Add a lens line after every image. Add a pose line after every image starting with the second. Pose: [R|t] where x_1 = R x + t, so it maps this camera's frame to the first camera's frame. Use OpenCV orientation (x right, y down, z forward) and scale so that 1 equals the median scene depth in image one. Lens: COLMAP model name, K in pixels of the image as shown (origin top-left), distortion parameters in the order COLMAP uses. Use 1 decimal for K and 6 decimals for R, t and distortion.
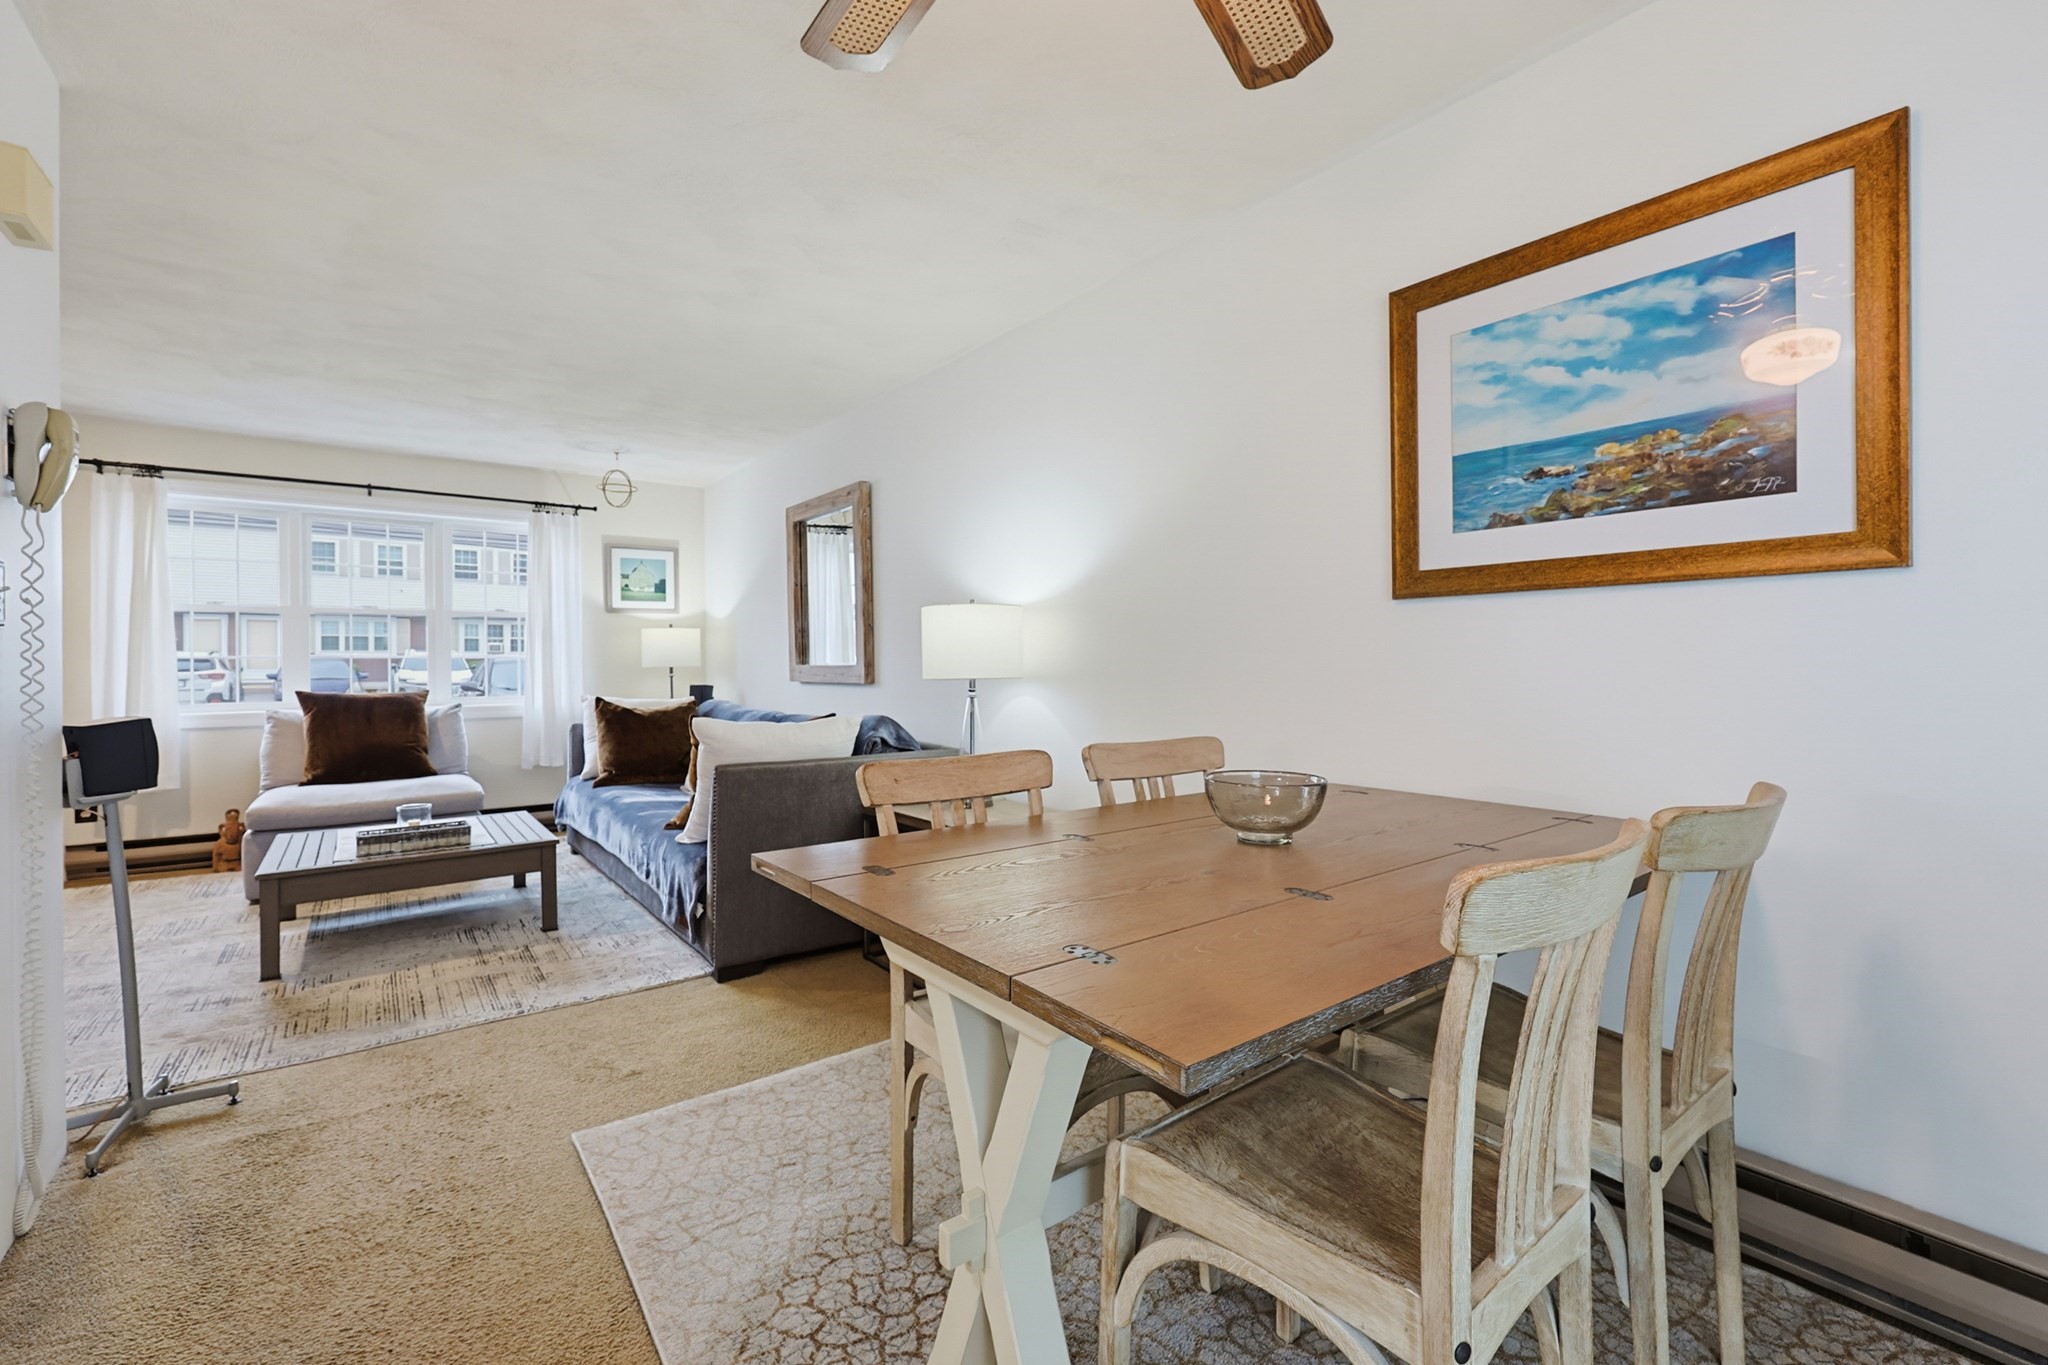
lens RADIAL K [[888.7, 0, 1033.4], [0, 888.7, 660.6], [0, 0, 1]] dist [-0.002548, 0.001131]
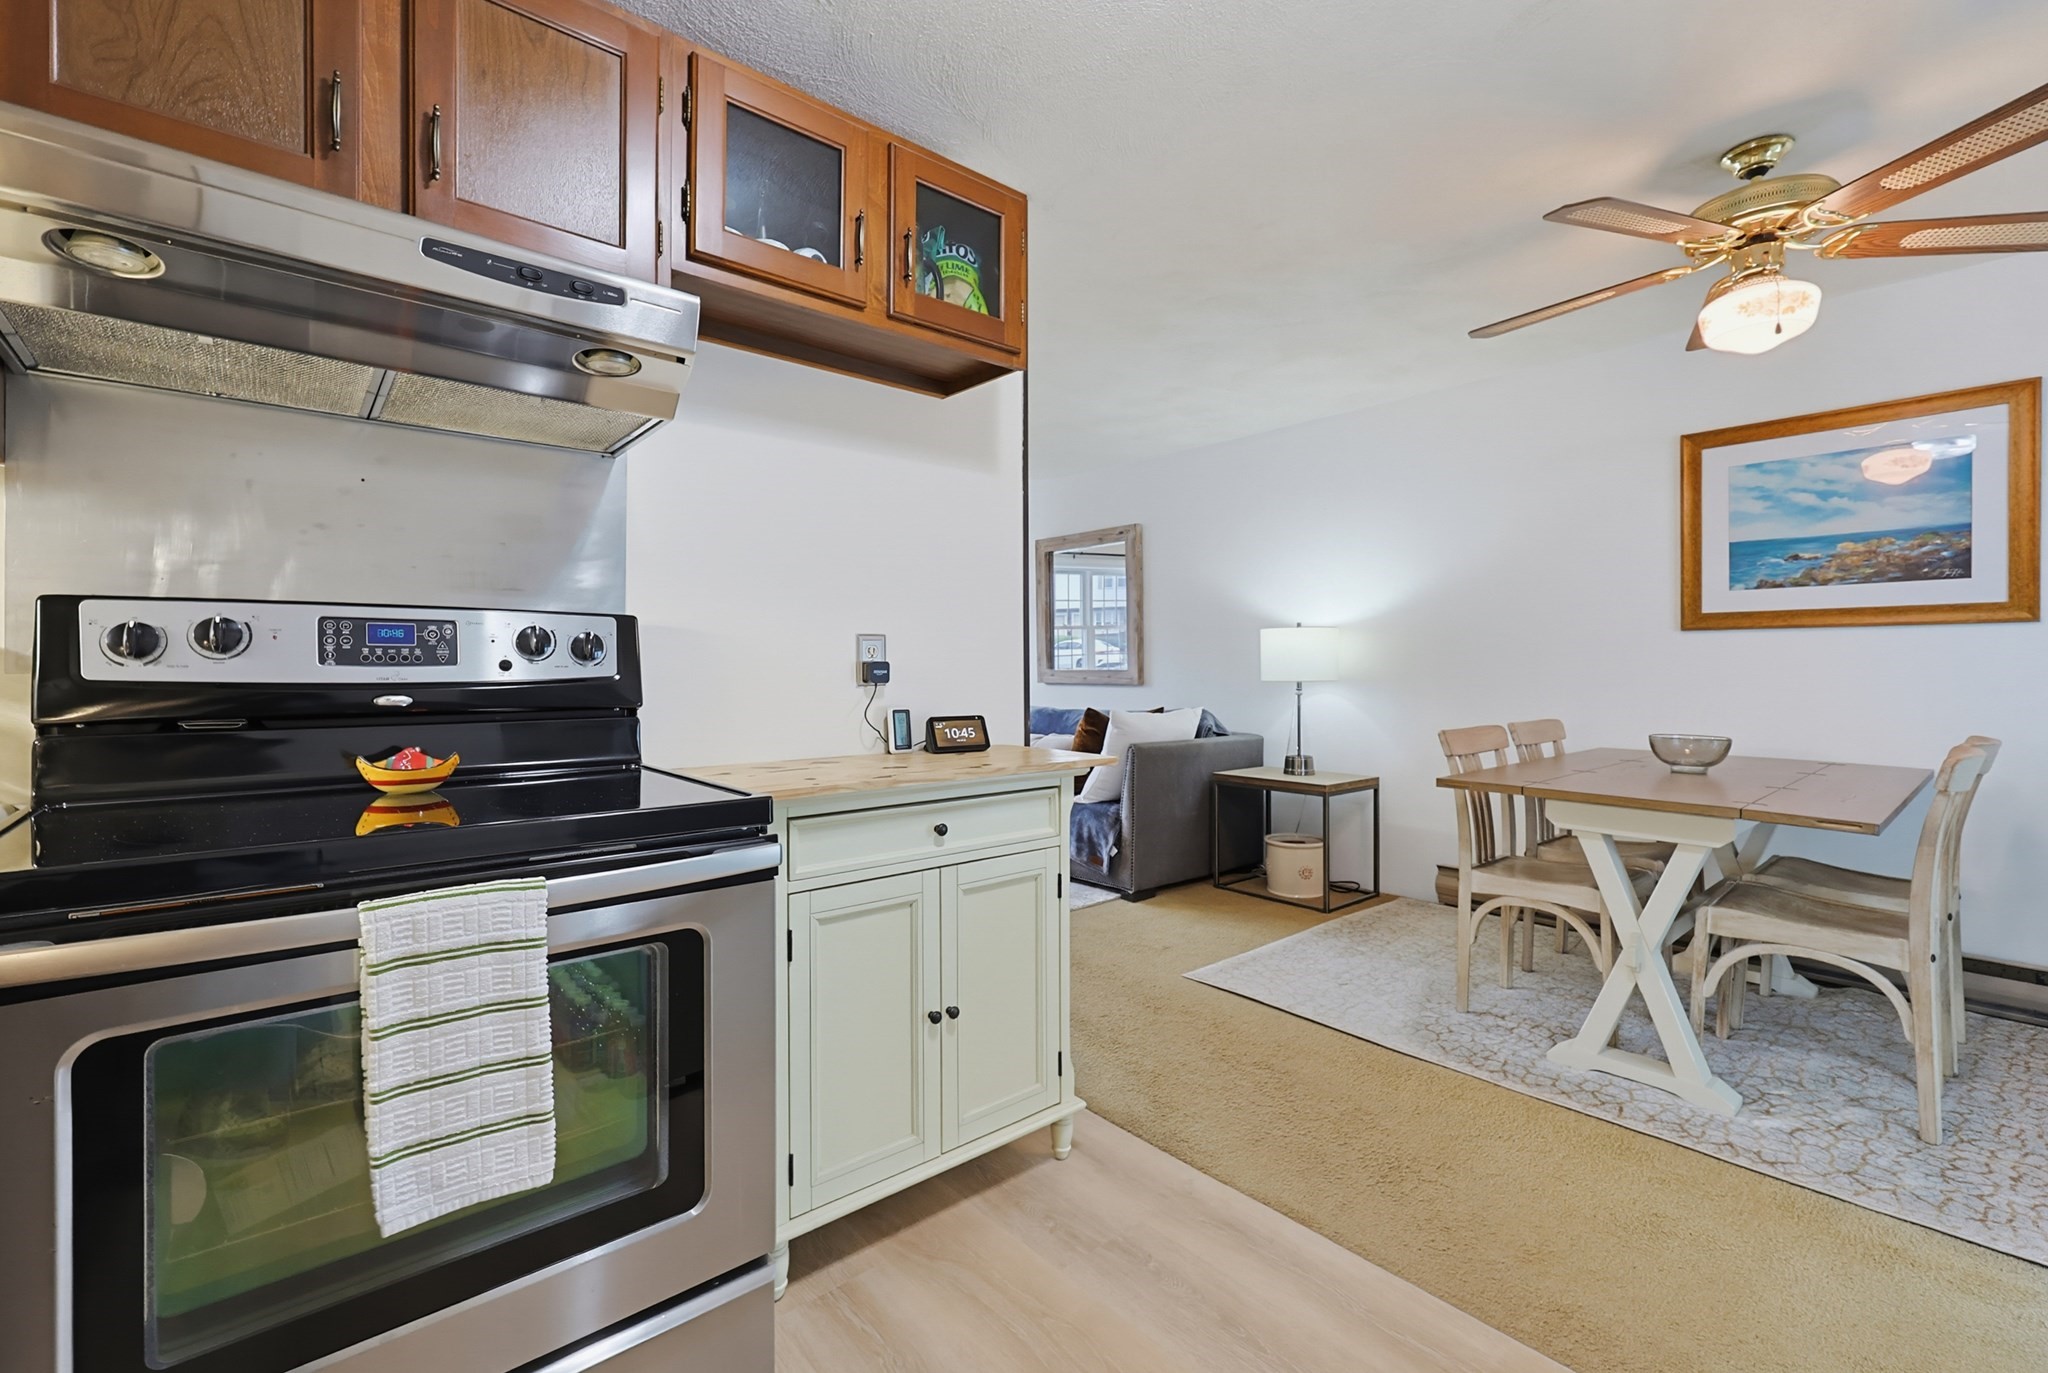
lens RADIAL K [[888.7, 0, 1033.3], [0, 888.7, 667.8], [0, 0, 1]] dist [-0.002548, 0.001131]
pose [[0.998685, 0.003076, 0.051173, -0.843412], [-0.003324, 0.999983, 0.004752, -0.008117], [-0.051157, -0.004916, 0.998679, -0.521224]]
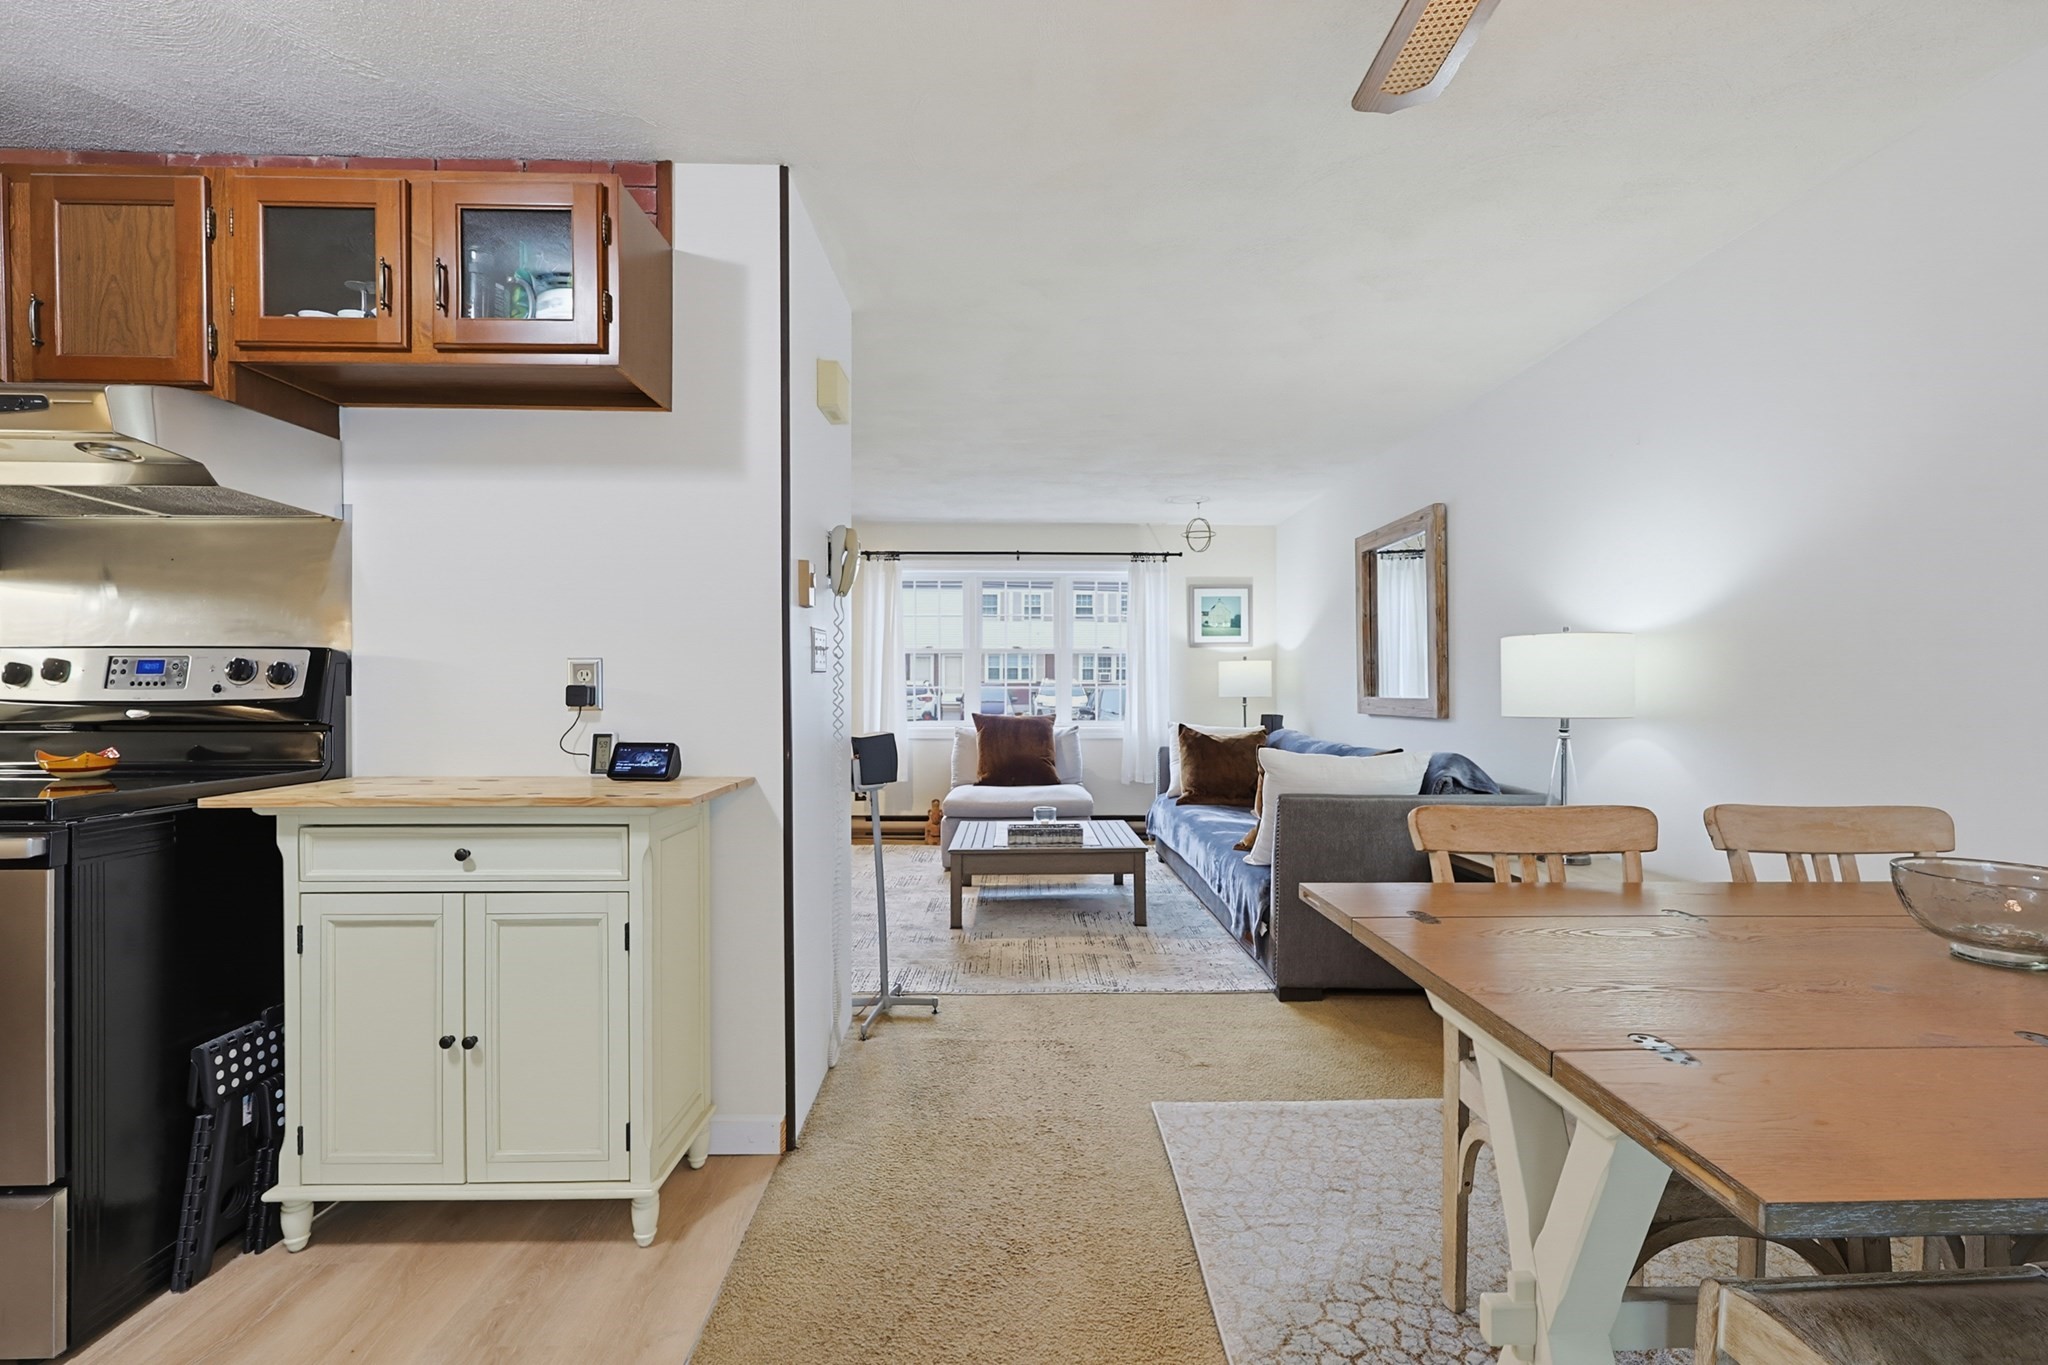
lens RADIAL K [[888.7, 0, 1027.5], [0, 888.7, 691.9], [0, 0, 1]] dist [-0.002548, 0.001131]
pose [[0.806519, 0.007518, -0.591161, 0.033665], [-0.005122, 0.999970, 0.005731, -0.011251], [0.591186, -0.001594, 0.806534, -0.035034]]
